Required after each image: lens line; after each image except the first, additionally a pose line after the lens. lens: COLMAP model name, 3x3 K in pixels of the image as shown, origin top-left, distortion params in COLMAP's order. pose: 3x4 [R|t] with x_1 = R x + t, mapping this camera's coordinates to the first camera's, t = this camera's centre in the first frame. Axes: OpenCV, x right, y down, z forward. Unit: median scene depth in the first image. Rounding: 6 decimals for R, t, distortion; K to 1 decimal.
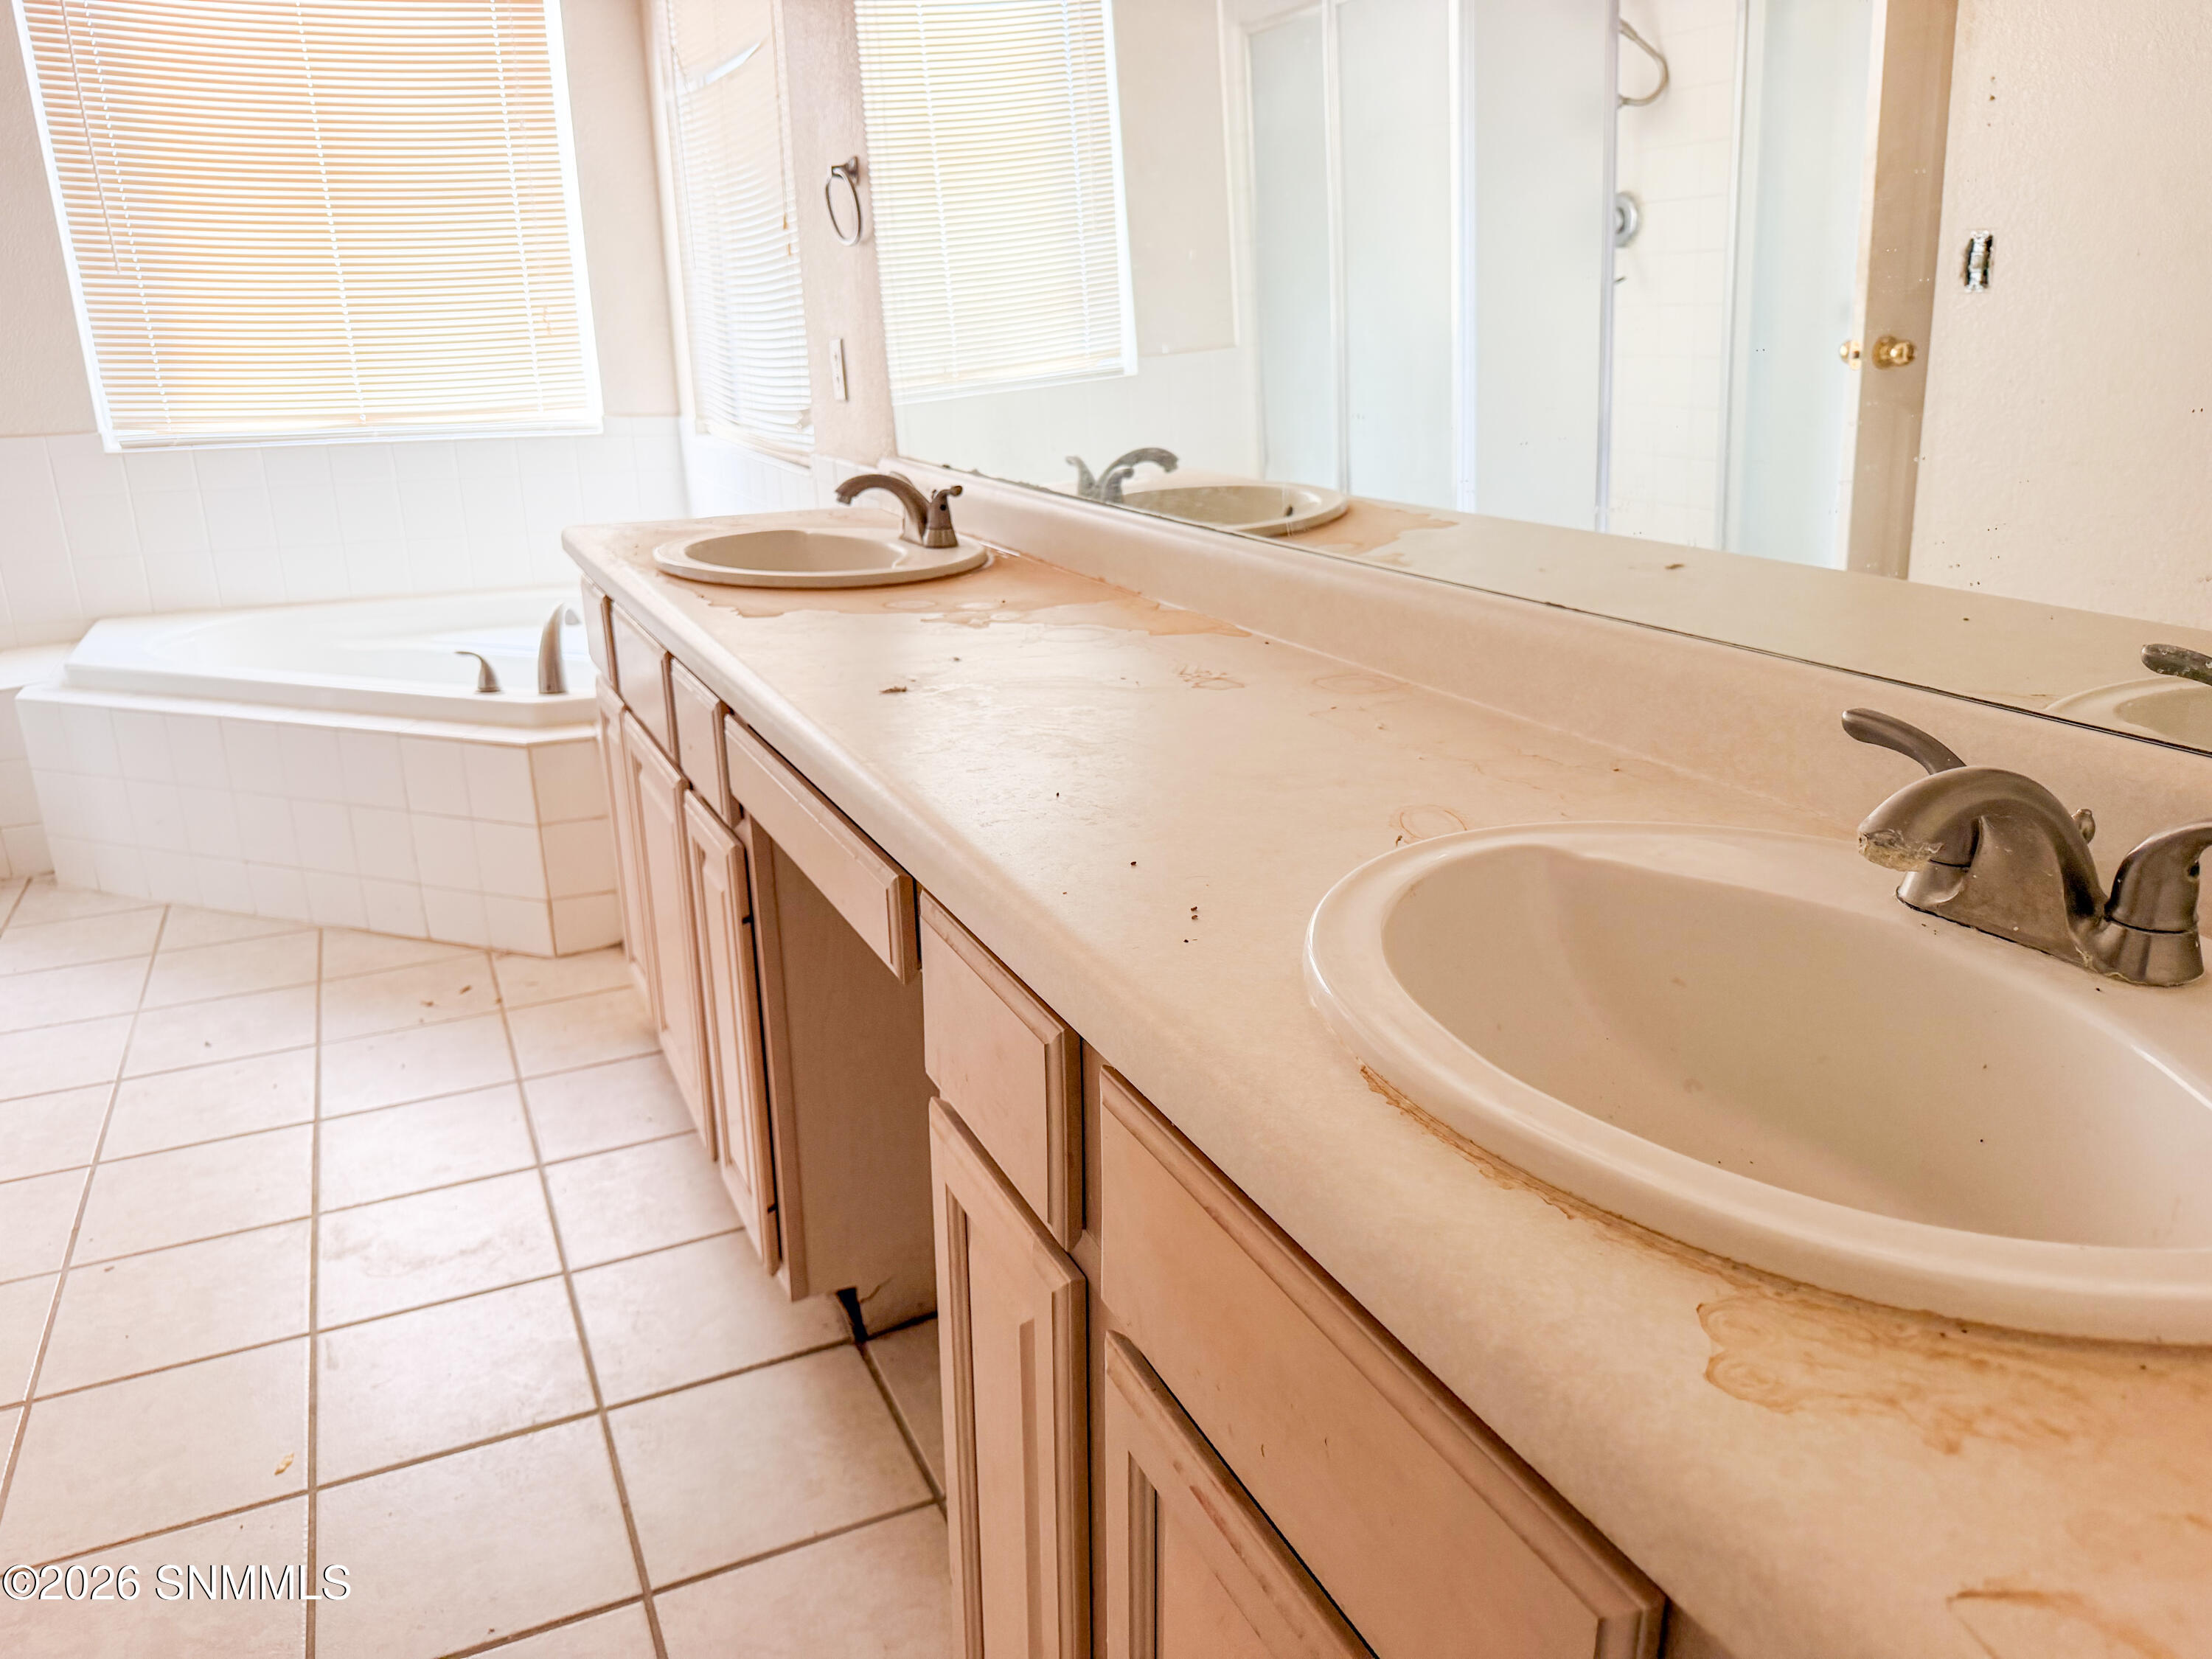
lens RADIAL K [[1552.6, 0, 1068.7], [0, 1552.6, 824.4], [0, 0, 1]] dist [0.043666, -0.056816]
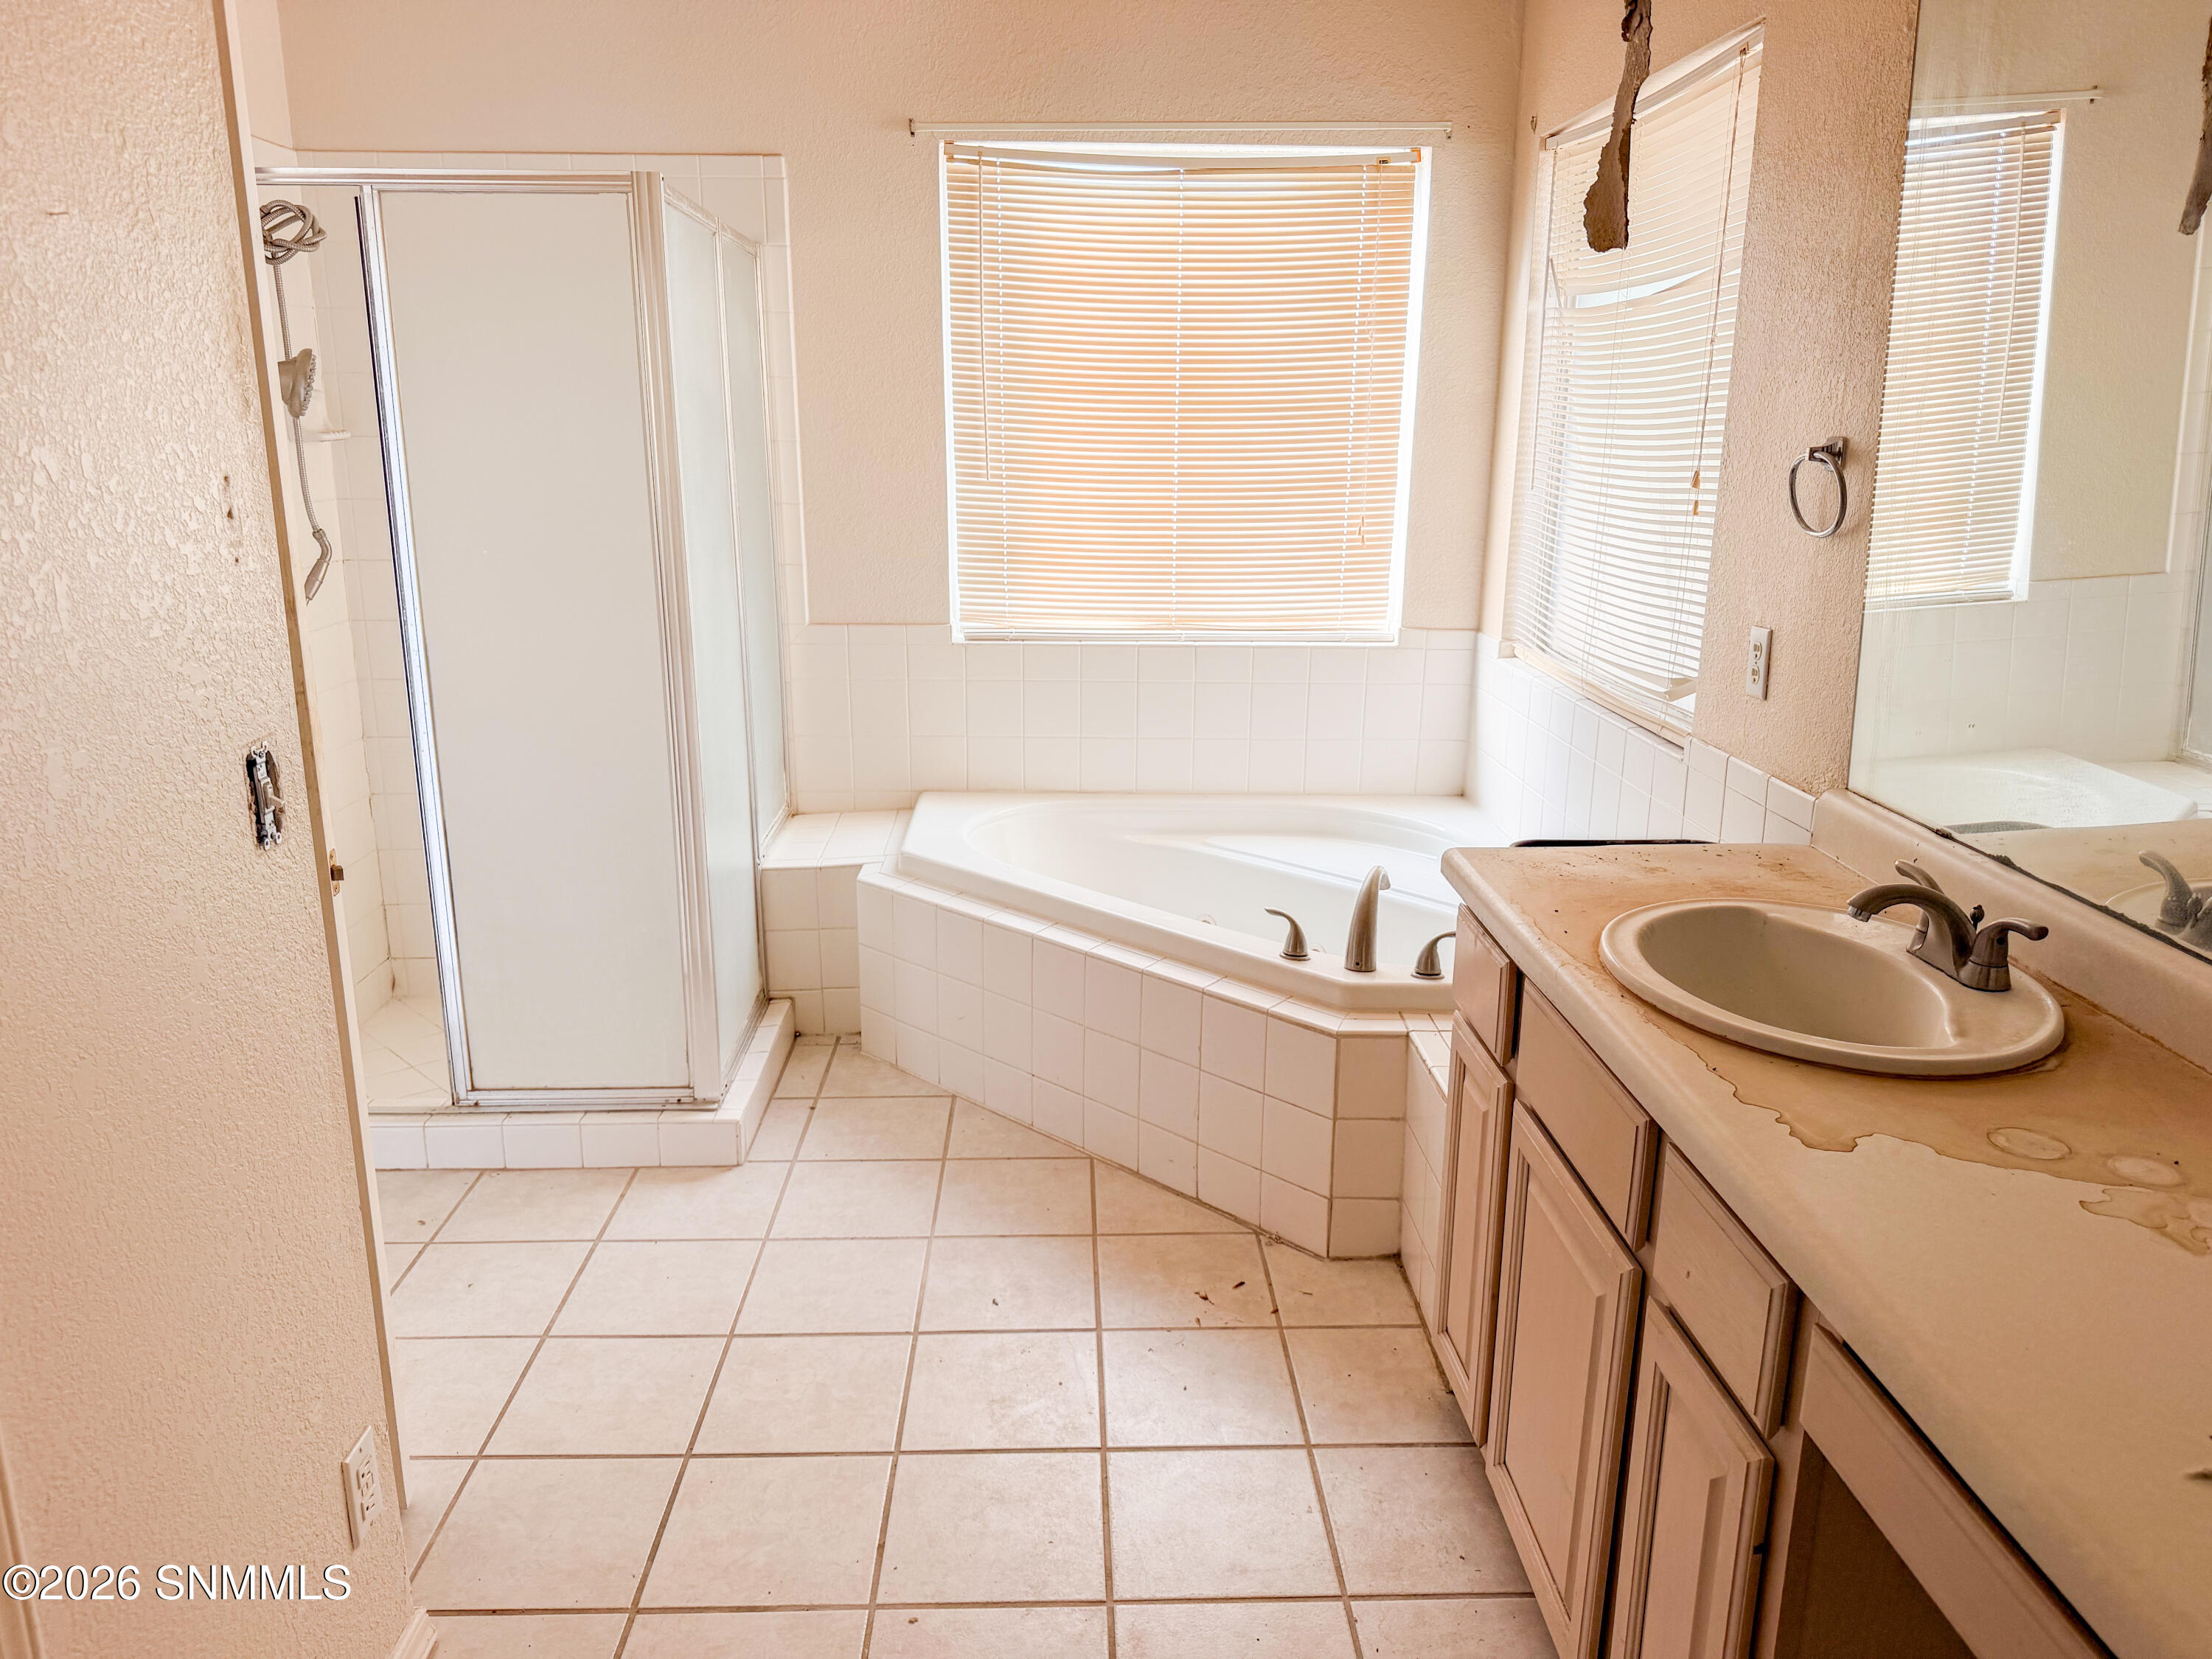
lens RADIAL K [[1534.3, 0, 1103.6], [0, 1534.3, 827.0], [0, 0, 1]] dist [0.119272, -0.199044]
pose [[0.920713, 0.116780, -0.372357, -0.140156], [-0.139278, 0.989669, -0.034003, -0.116090], [0.364540, 0.083168, 0.927466, 0.083346]]
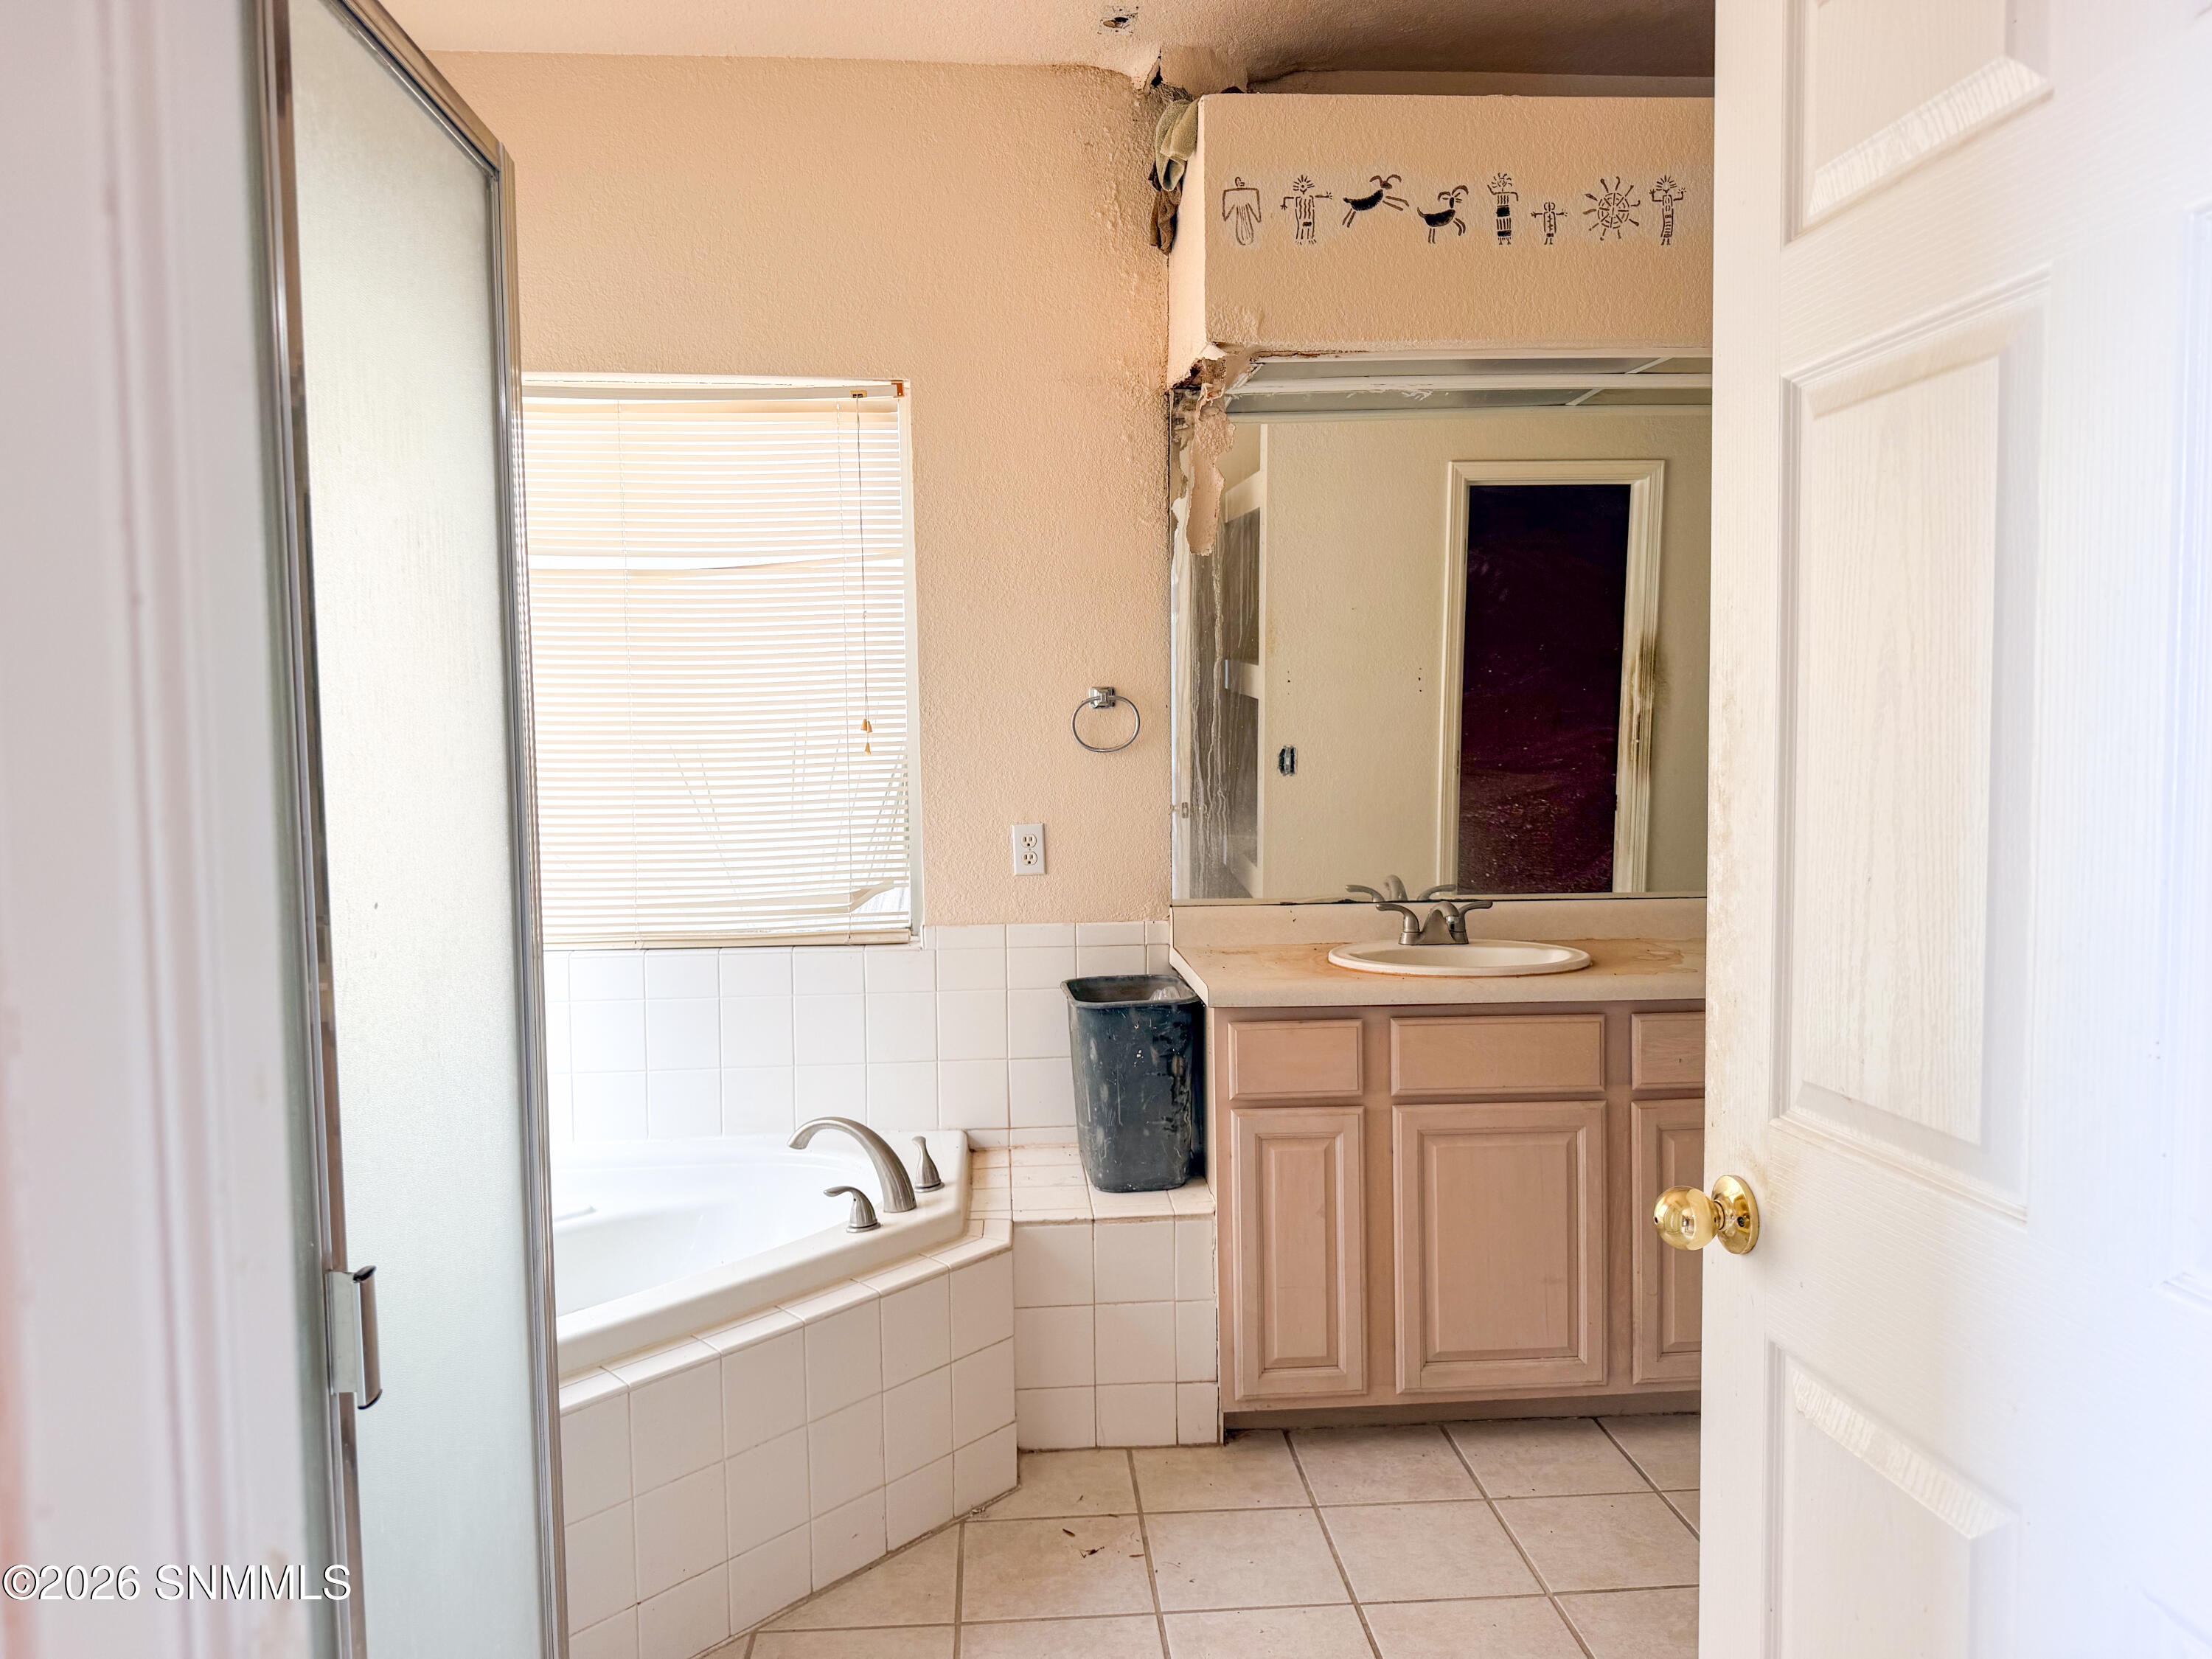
lens RADIAL K [[1554.2, 0, 1099.2], [0, 1554.2, 843.2], [0, 0, 1]] dist [0.109712, -0.194225]
pose [[0.346367, -0.051416, 0.936689, -1.153280], [0.298374, 0.952683, -0.058039, -0.202721], [-0.889383, 0.299587, 0.345319, 0.528686]]
